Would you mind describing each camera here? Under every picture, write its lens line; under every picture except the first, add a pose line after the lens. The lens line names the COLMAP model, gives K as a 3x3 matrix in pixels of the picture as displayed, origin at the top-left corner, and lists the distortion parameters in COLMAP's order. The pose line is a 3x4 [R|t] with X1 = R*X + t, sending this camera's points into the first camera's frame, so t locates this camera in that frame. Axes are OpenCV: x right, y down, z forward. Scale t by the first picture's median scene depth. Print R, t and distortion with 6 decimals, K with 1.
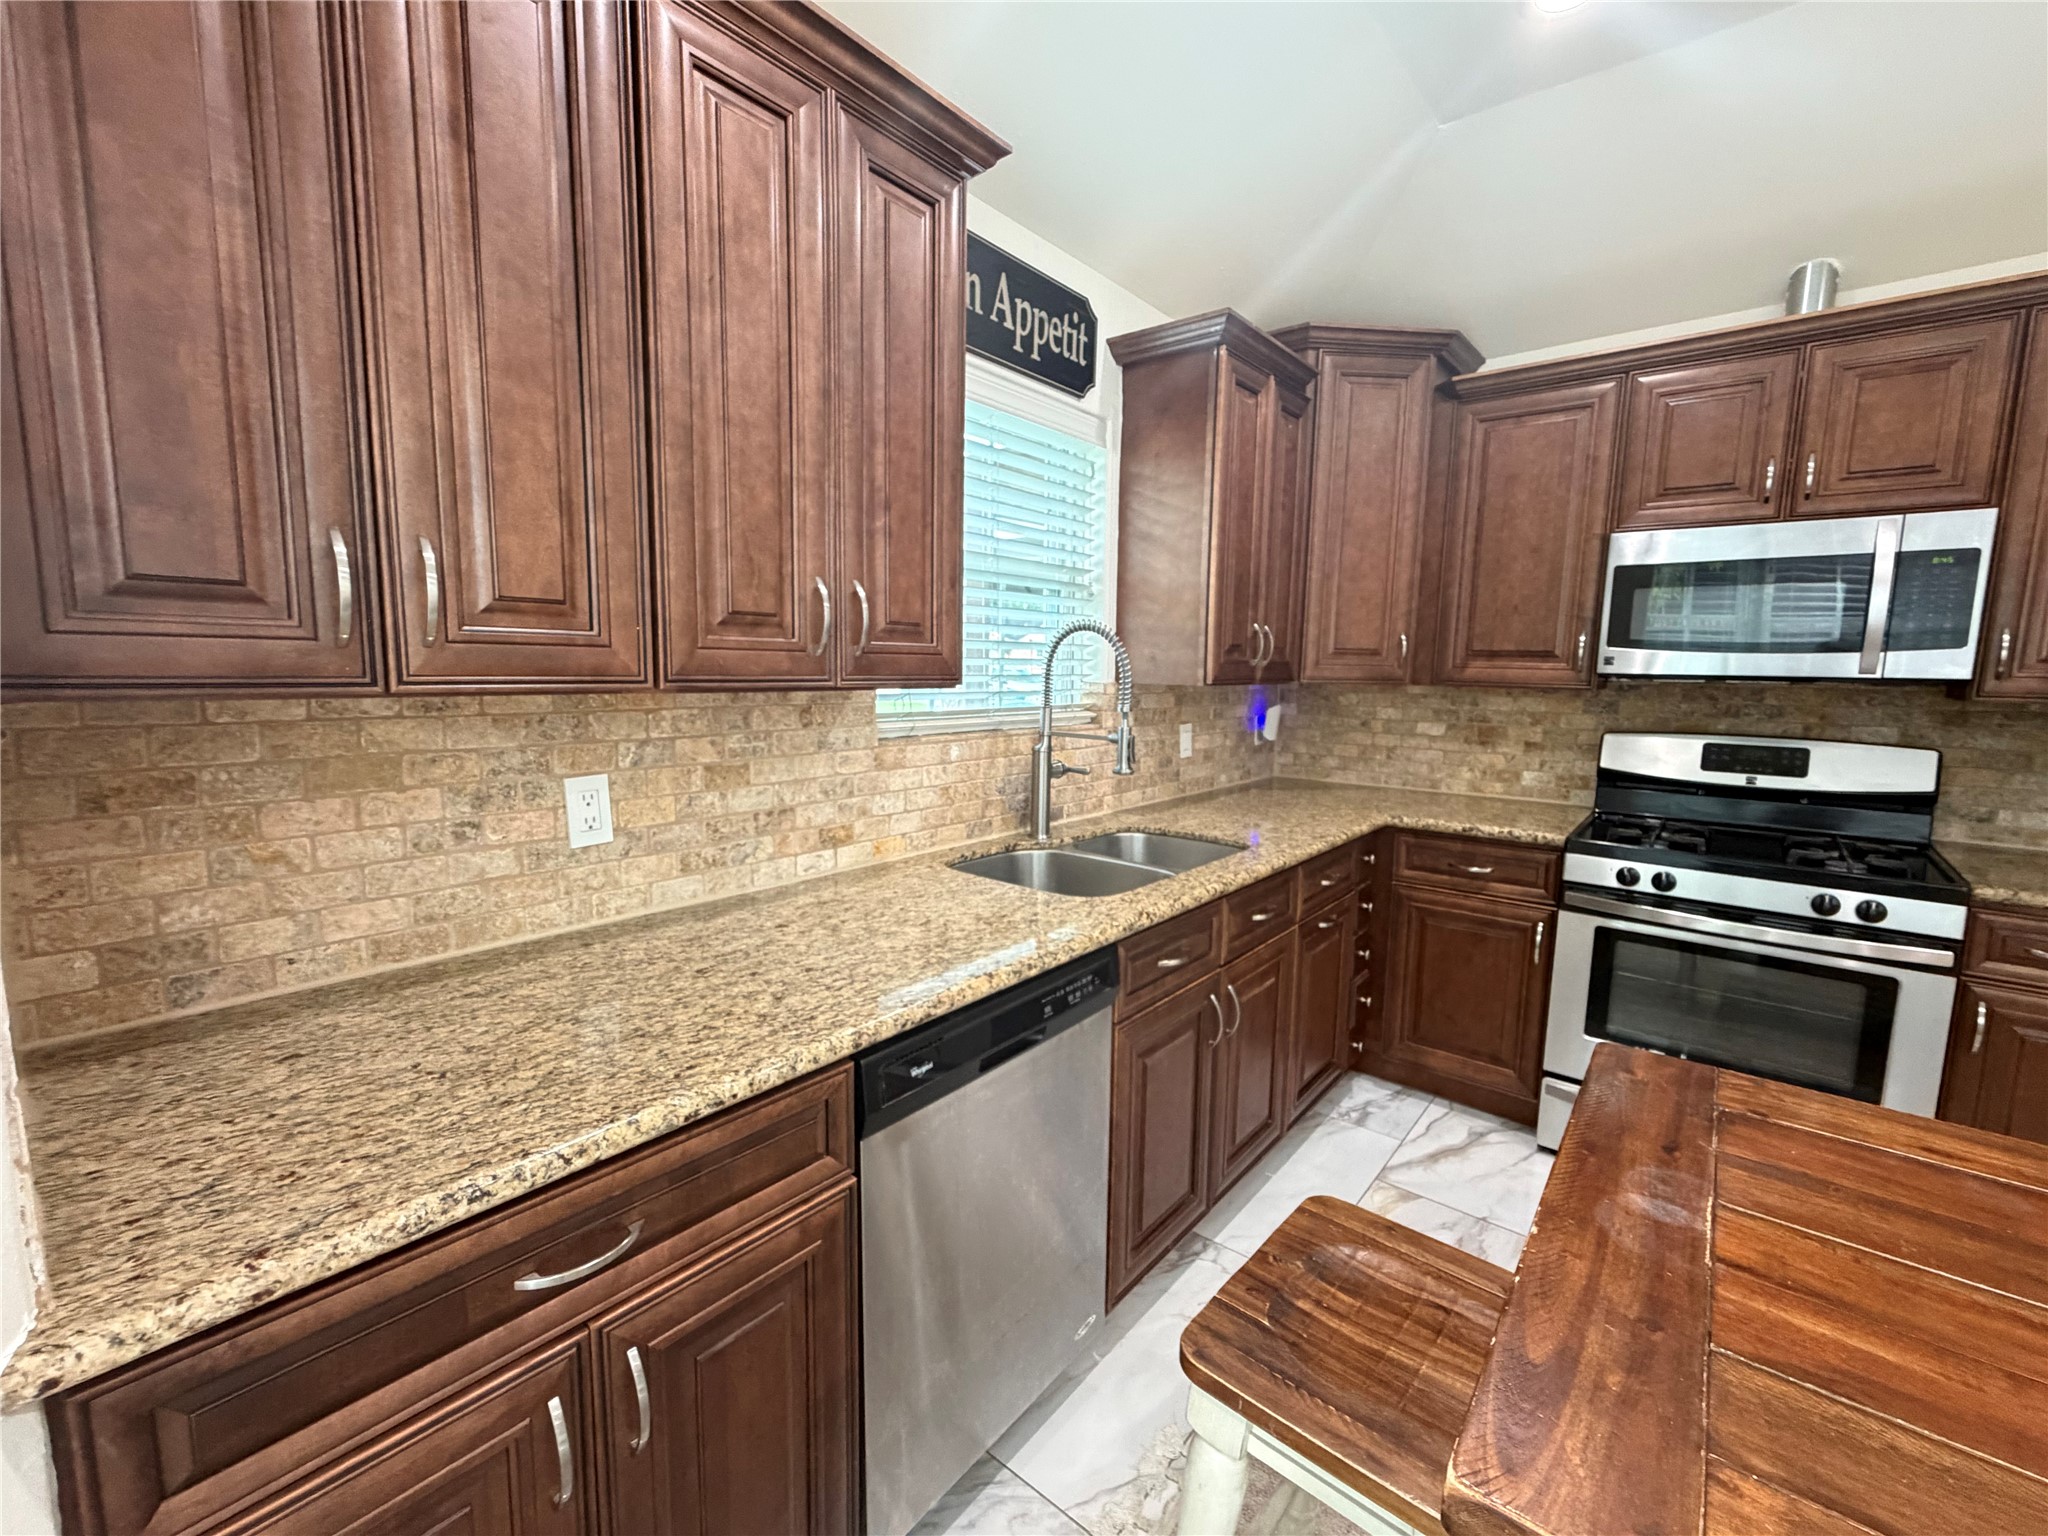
lens RADIAL K [[823.3, 0, 1015.8], [0, 823.3, 772.7], [0, 0, 1]] dist [-0.000312, 0.000436]
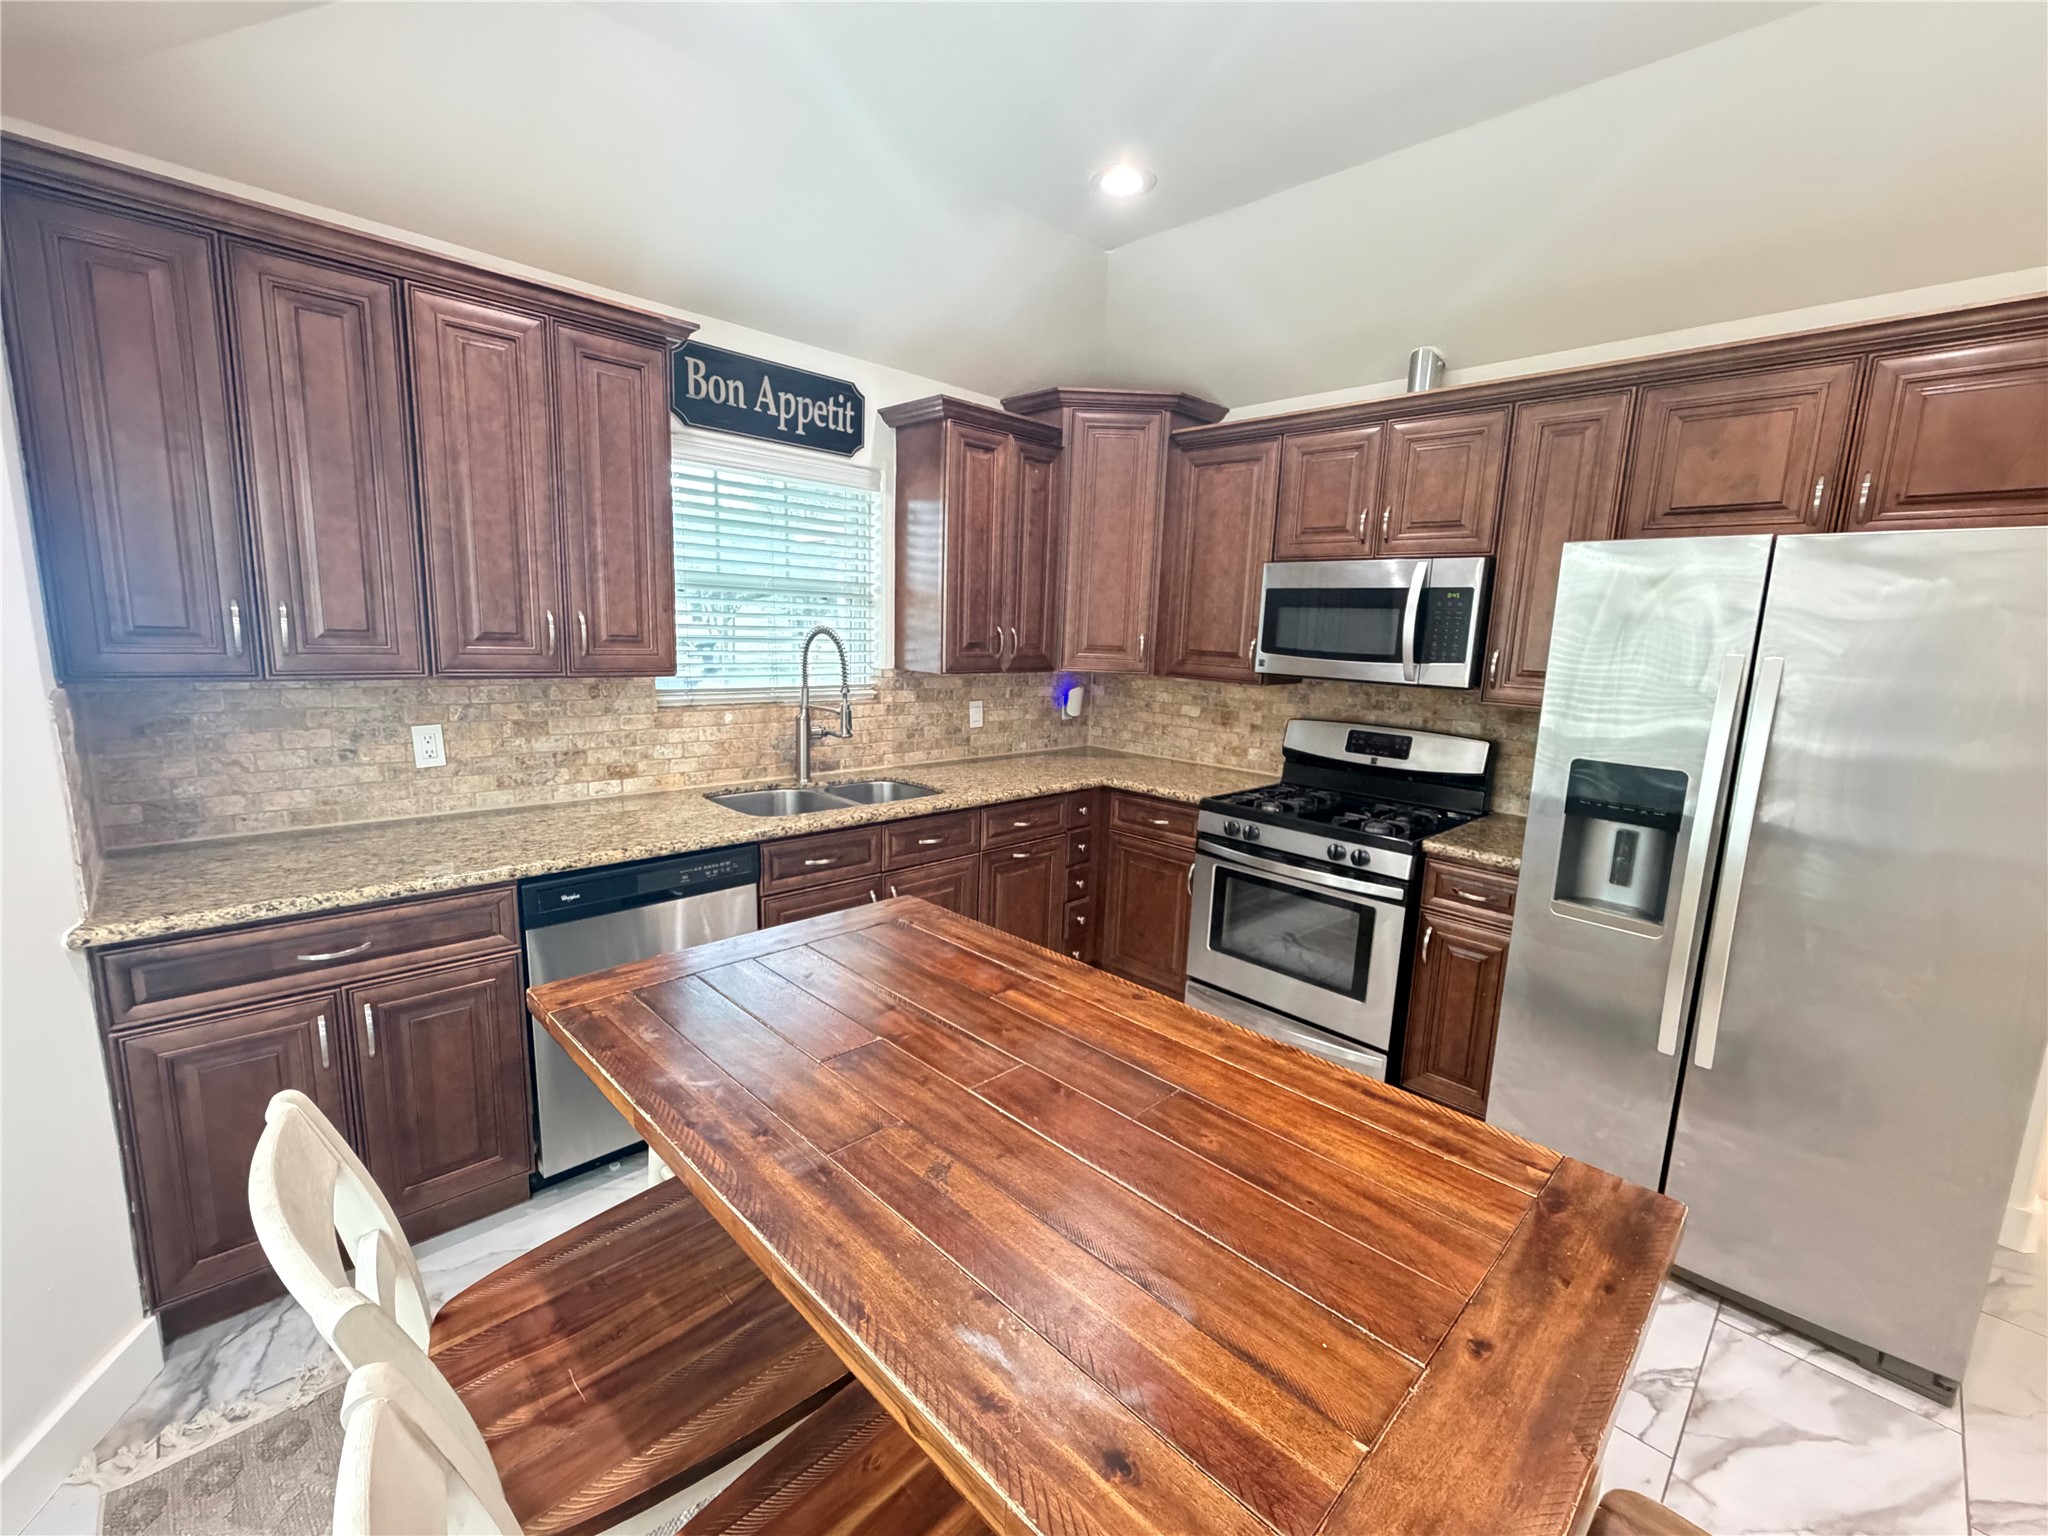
lens RADIAL K [[816.4, 0, 1018.2], [0, 816.4, 770.6], [0, 0, 1]] dist [0.000867, -0.000444]
pose [[0.994633, 0.039244, -0.095734, 0.632389], [-0.035272, 0.998459, 0.042832, -0.013081], [0.097268, -0.039225, 0.994485, -0.404646]]
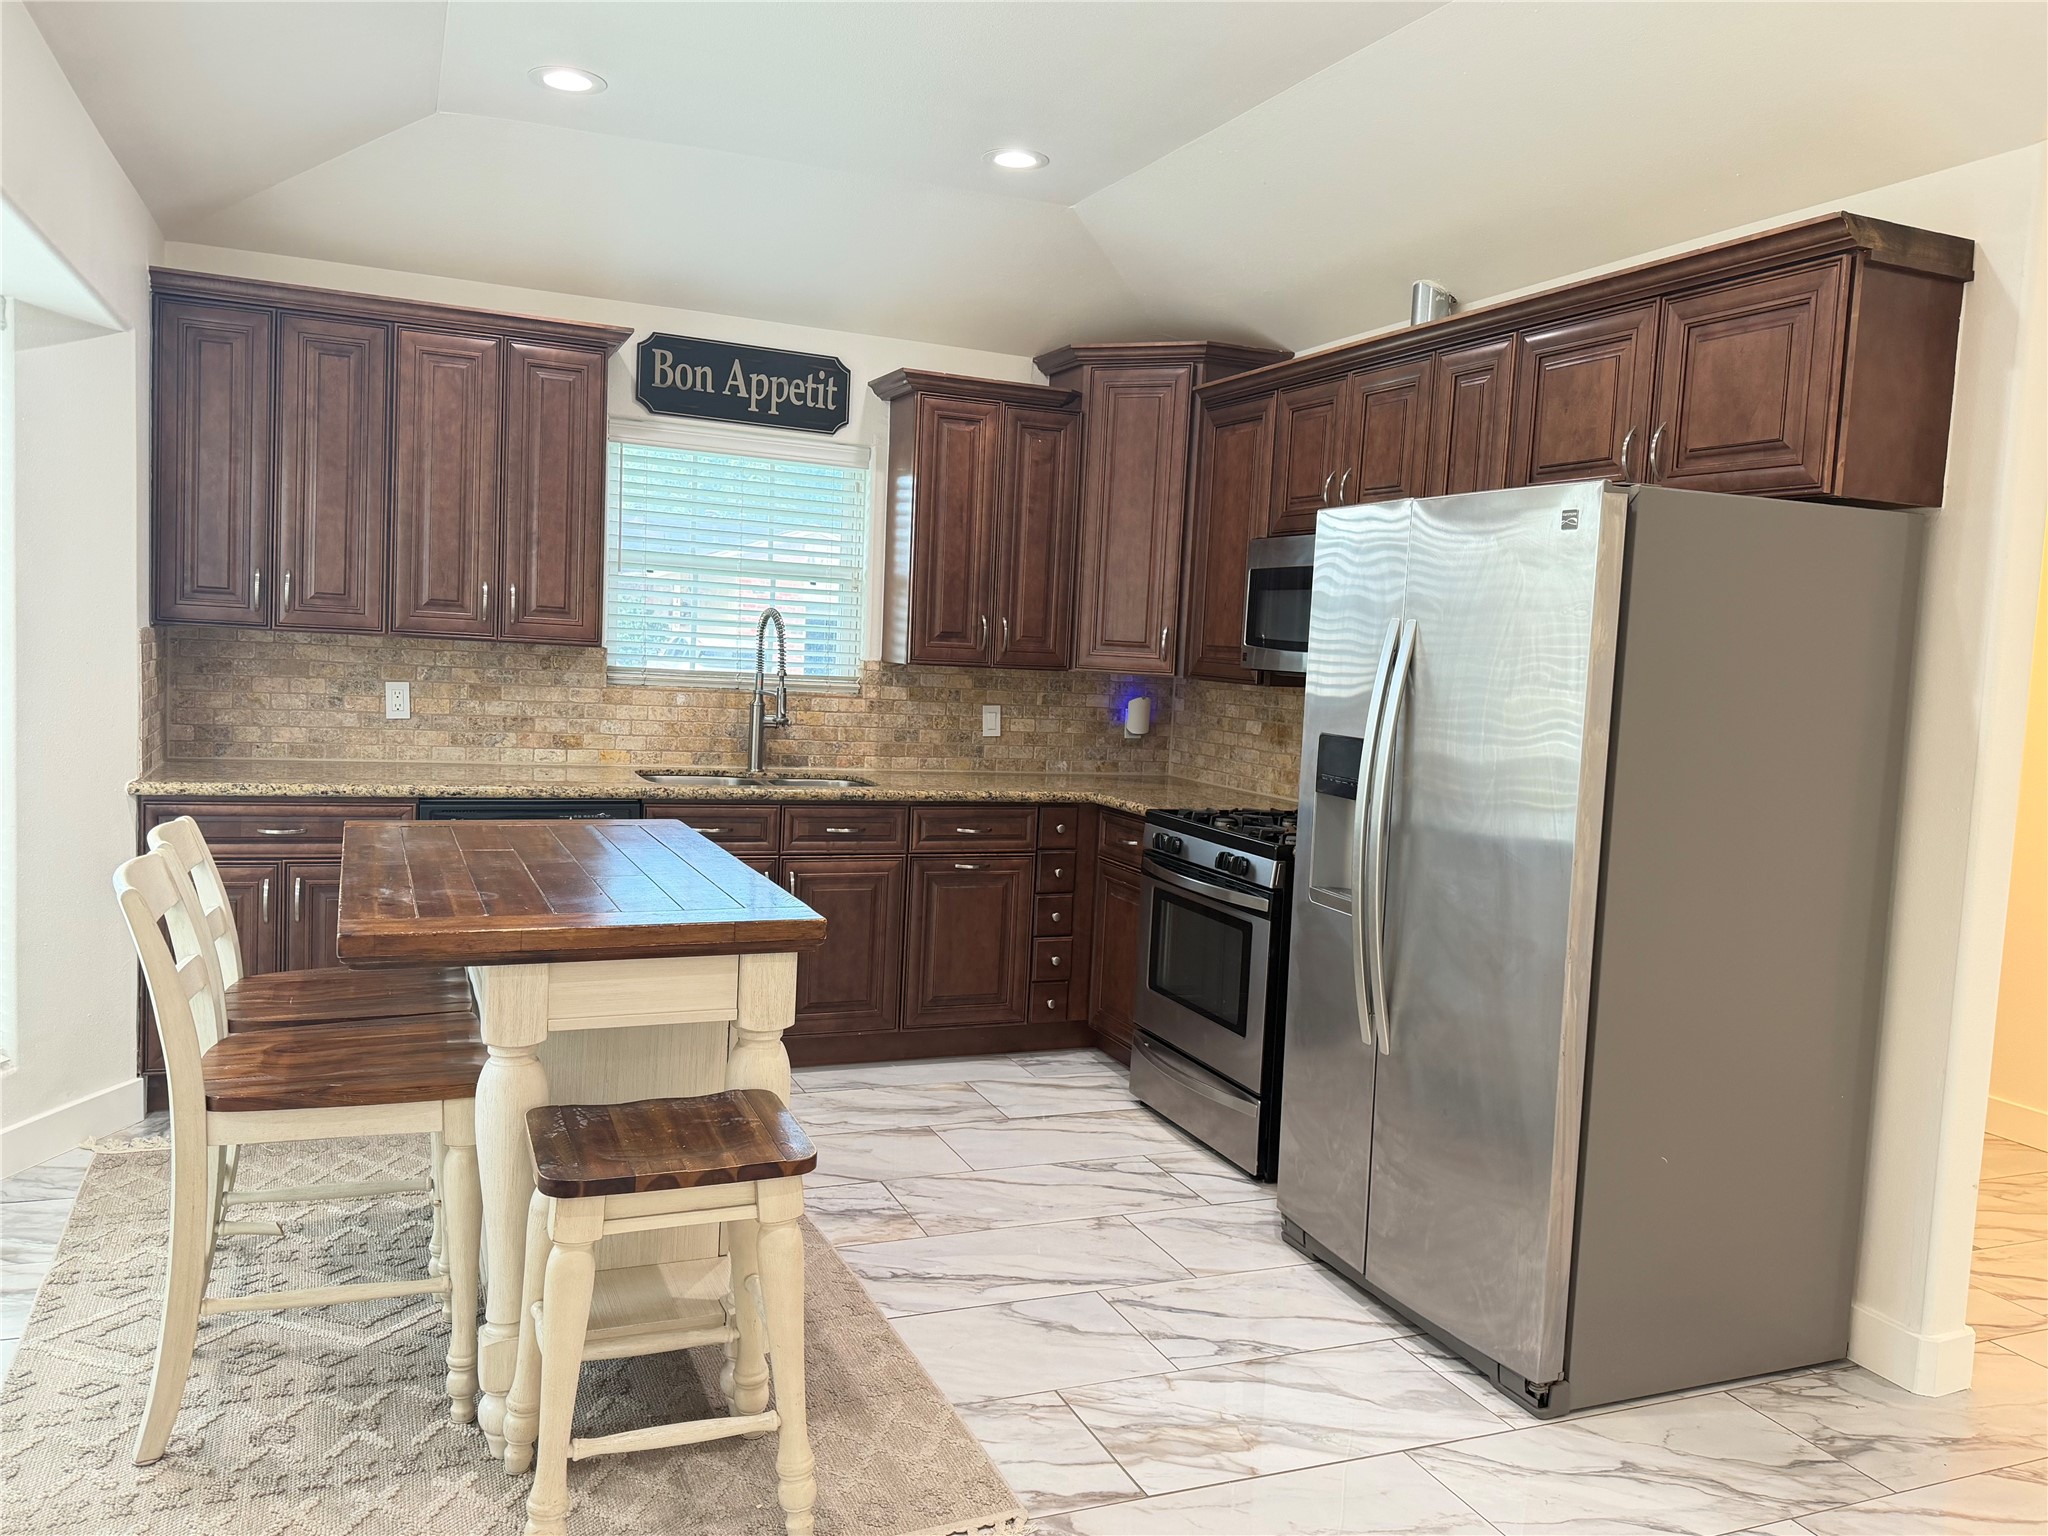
lens RADIAL K [[1440.9, 0, 1072.1], [0, 1440.9, 788.5], [0, 0, 1]] dist [0.115696, -0.188168]
pose [[0.897754, 0.075759, -0.433933, 1.803399], [-0.097160, 0.994894, -0.027317, 0.144866], [0.429648, 0.066685, 0.900531, -1.041363]]
